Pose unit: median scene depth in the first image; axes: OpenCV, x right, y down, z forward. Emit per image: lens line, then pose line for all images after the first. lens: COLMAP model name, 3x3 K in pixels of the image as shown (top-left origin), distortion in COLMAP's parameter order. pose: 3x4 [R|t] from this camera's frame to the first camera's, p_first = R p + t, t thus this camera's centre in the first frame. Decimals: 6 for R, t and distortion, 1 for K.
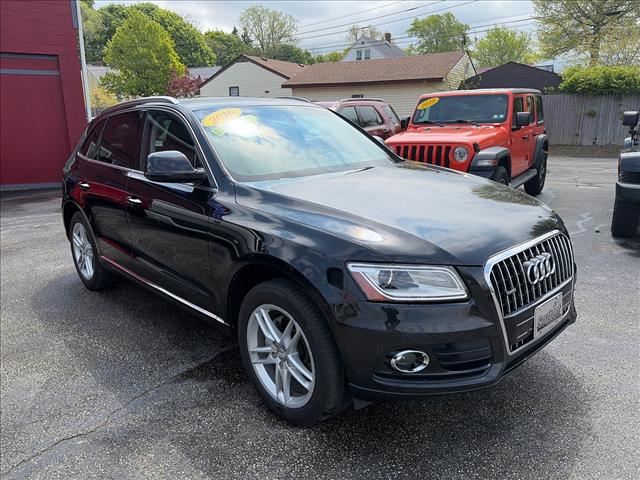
lens RADIAL K [[498.8, 0, 320.0], [0, 498.8, 240.0], [0, 0, 1]] dist [0.003703, 0.000745]
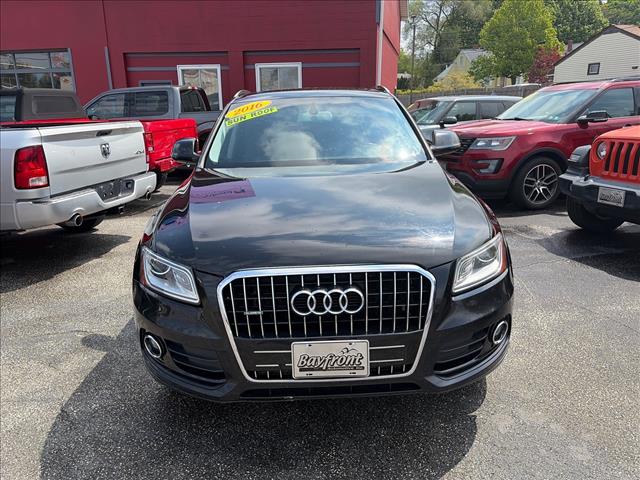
lens RADIAL K [[484.9, 0, 320.0], [0, 484.9, 240.0], [0, 0, 1]] dist [0.030440, -0.005471]
pose [[0.743647, 0.181193, -0.643552, 0.231848], [-0.154504, 0.983094, 0.098256, -0.029404], [0.650475, 0.026364, 0.759070, 0.096560]]
